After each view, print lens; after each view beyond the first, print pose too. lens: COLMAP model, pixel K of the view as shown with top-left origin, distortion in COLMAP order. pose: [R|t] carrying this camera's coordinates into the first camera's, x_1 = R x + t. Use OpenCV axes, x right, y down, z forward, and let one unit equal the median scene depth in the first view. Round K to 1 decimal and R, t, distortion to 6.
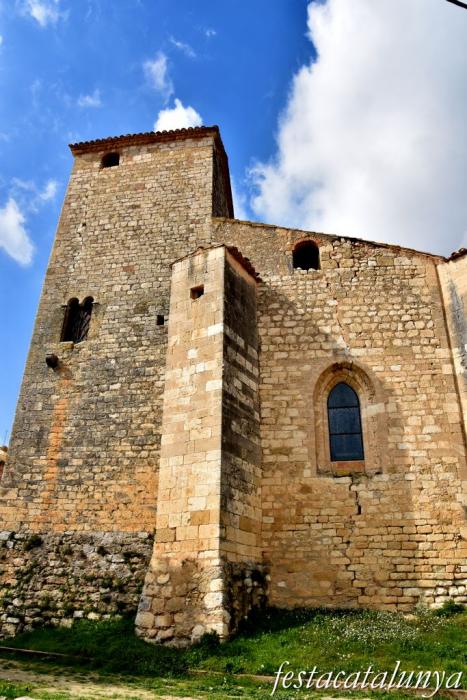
lens RADIAL K [[547.3, 0, 232.6], [0, 547.3, 347.9], [0, 0, 1]] dist [-0.145325, 0.093958]
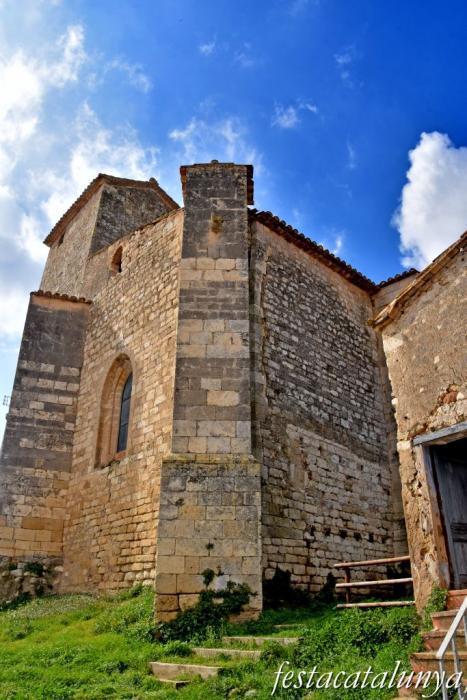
lens RADIAL K [[547.3, 0, 235.2], [0, 547.3, 350.4], [0, 0, 1]] dist [-0.145325, 0.093958]
pose [[0.750341, -0.317700, -0.579702, 1.053501], [0.309195, 0.943772, -0.117017, 0.225210], [0.584283, -0.091438, 0.806382, 0.336813]]
